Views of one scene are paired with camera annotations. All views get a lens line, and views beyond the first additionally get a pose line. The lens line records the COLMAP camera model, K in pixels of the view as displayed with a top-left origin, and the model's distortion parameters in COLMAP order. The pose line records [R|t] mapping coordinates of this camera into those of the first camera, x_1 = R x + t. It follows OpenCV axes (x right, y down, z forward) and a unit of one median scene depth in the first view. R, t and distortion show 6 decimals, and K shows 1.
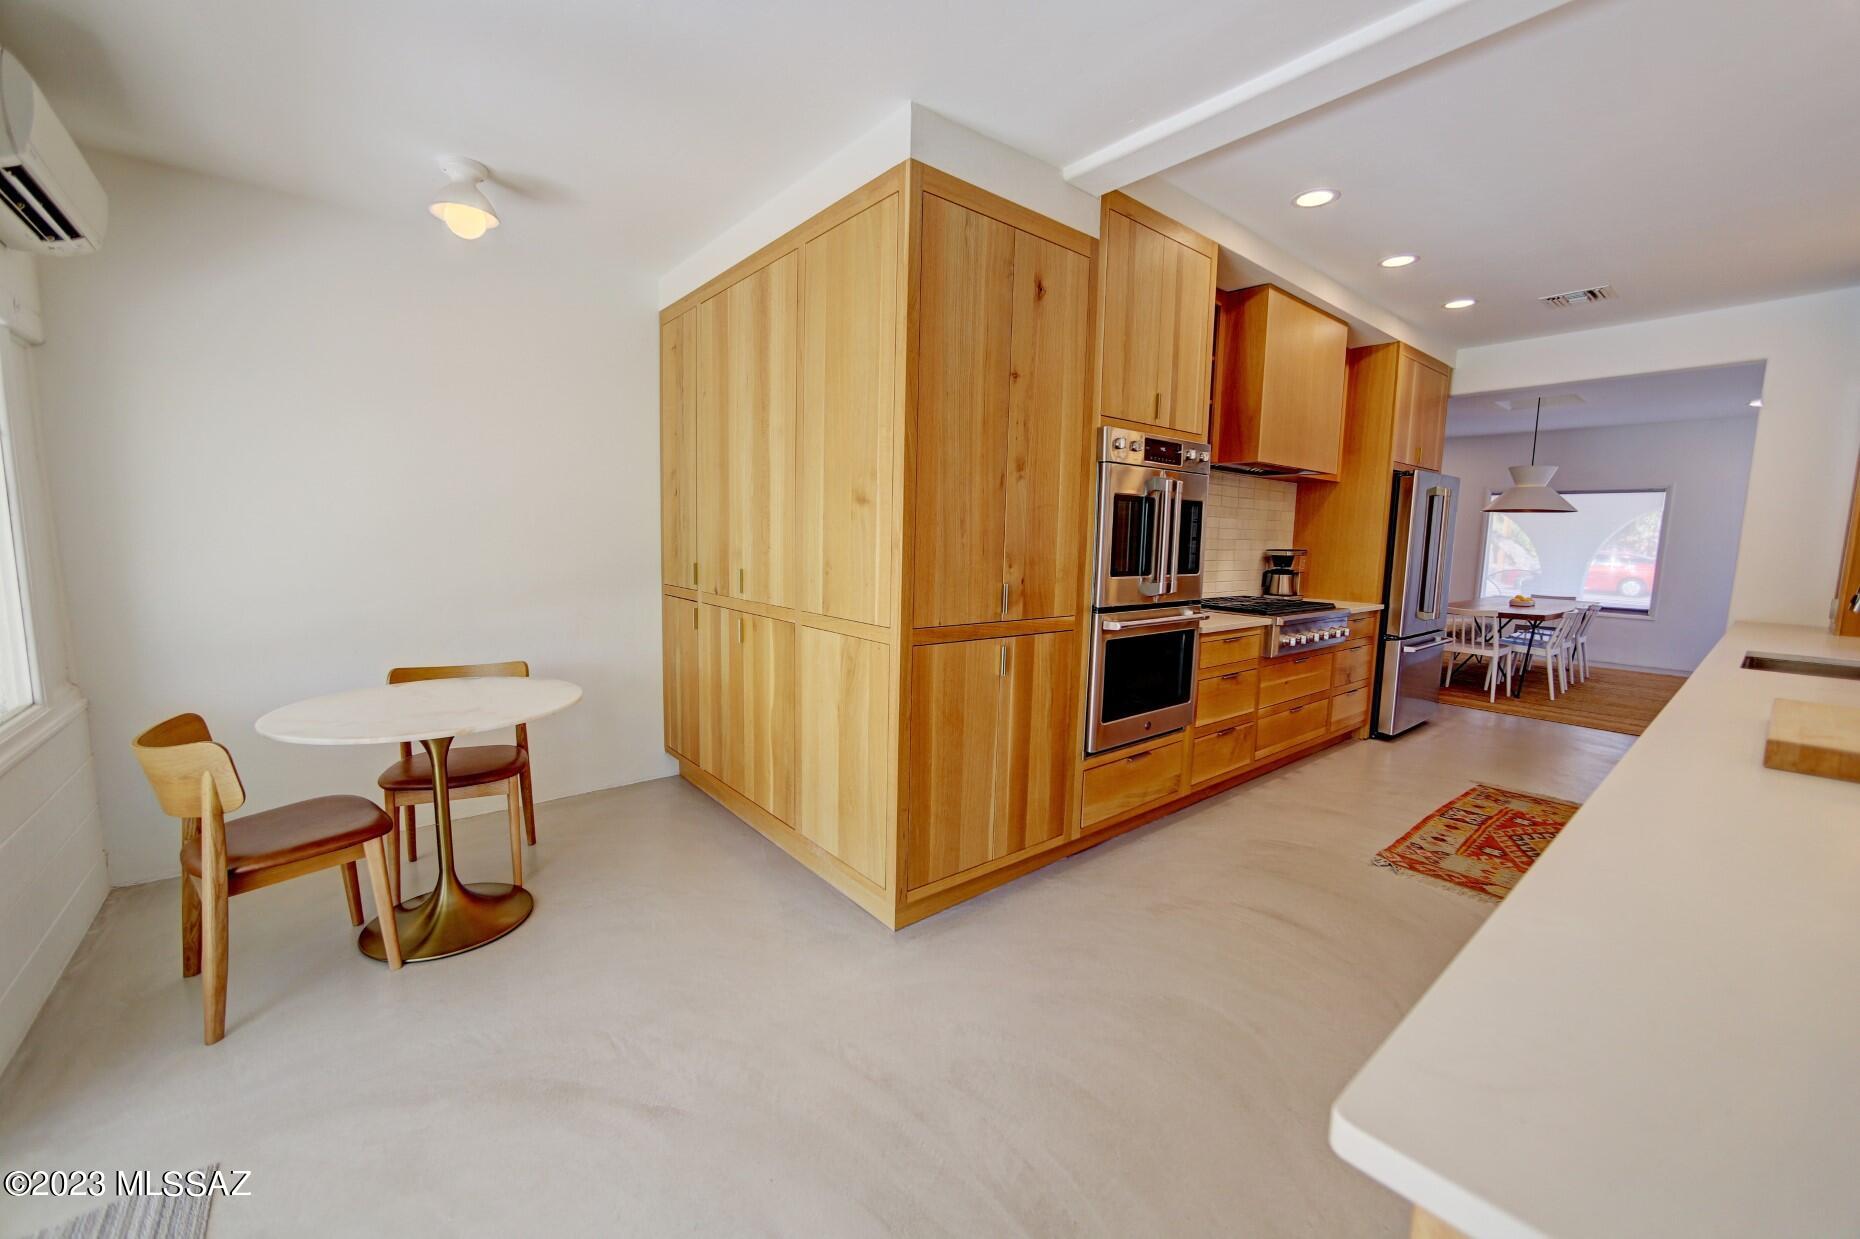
lens RADIAL K [[741.4, 0, 921.8], [0, 741.4, 614.3], [0, 0, 1]] dist [-0.039218, 0.014780]
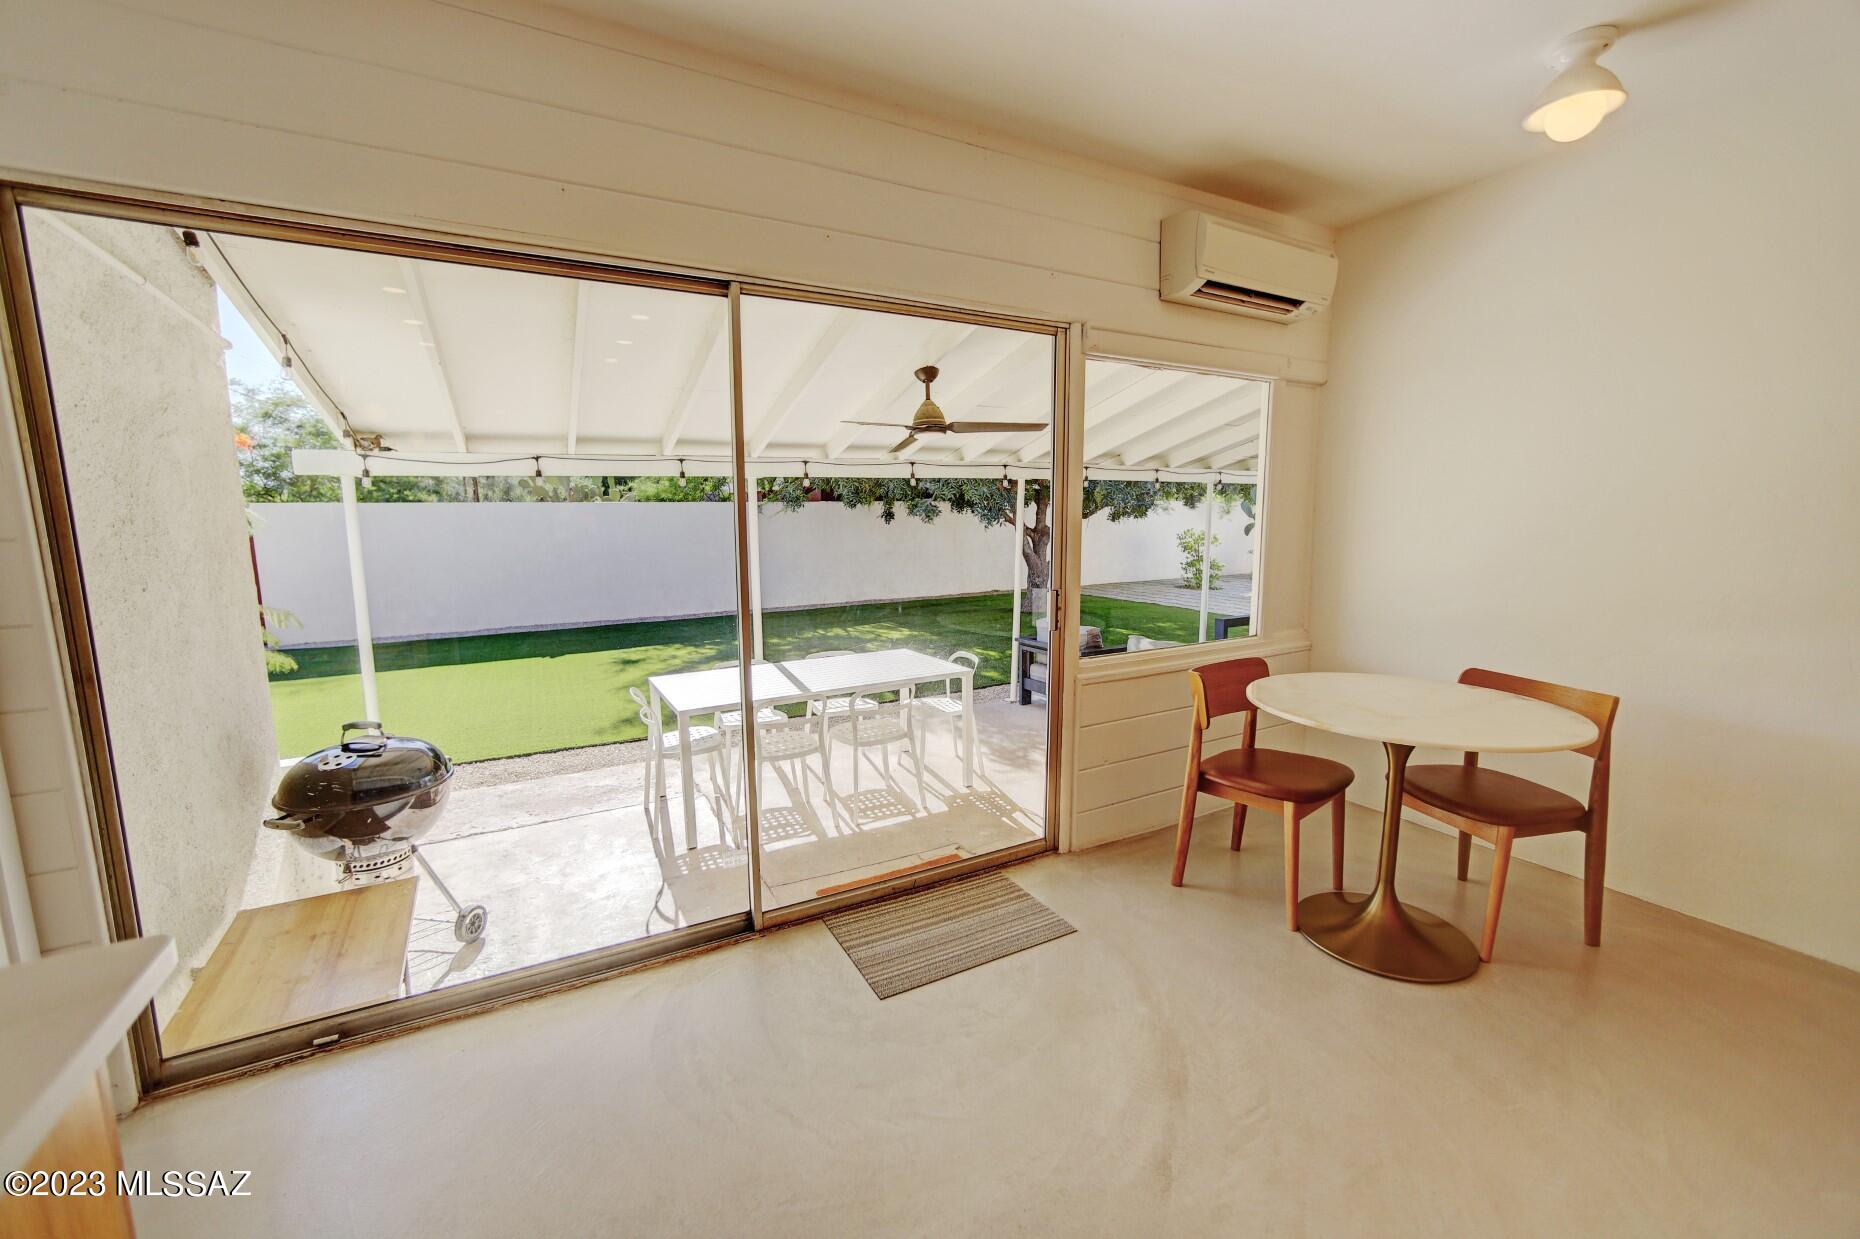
lens RADIAL K [[741.4, 0, 921.8], [0, 741.4, 614.3], [0, 0, 1]] dist [-0.039218, 0.014780]
pose [[-0.117935, 0.116155, -0.986204, 0.293363], [-0.114235, 0.984955, 0.129669, -0.032777], [0.986429, 0.127952, -0.102892, 0.467956]]
